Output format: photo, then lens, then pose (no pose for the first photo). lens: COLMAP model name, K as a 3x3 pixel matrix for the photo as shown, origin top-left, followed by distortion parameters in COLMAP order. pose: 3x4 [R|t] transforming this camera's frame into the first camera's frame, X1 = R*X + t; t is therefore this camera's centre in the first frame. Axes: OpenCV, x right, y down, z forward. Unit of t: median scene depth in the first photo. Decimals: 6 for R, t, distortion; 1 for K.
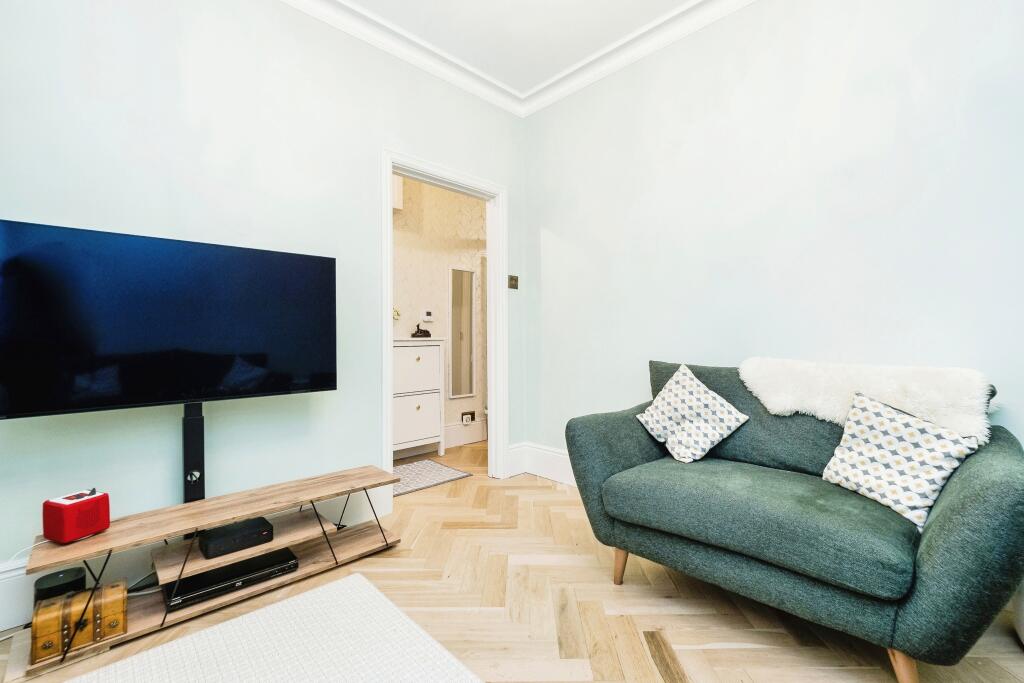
lens RADIAL K [[439.4, 0, 511.3], [0, 439.4, 340.9], [0, 0, 1]] dist [0.000215, -0.002507]
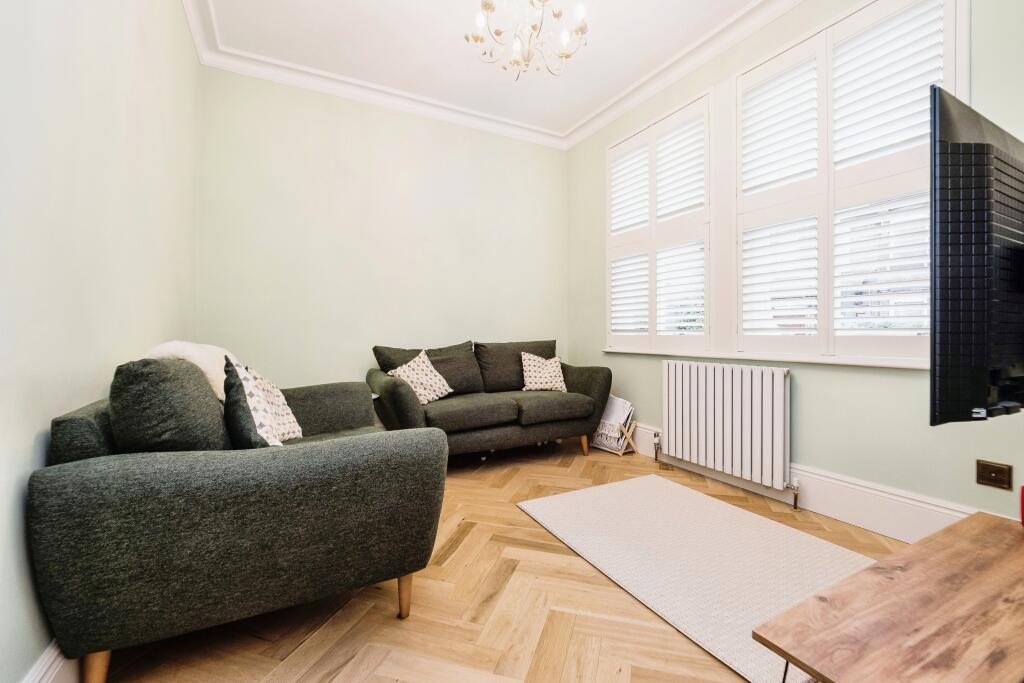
lens RADIAL K [[439.4, 0, 513.3], [0, 439.4, 338.2], [0, 0, 1]] dist [0.000215, -0.002507]
pose [[-0.961702, 0.001909, 0.274090, -0.180481], [0.005366, 0.999915, 0.011861, 0.033187], [-0.274044, 0.012877, -0.961631, 1.772417]]
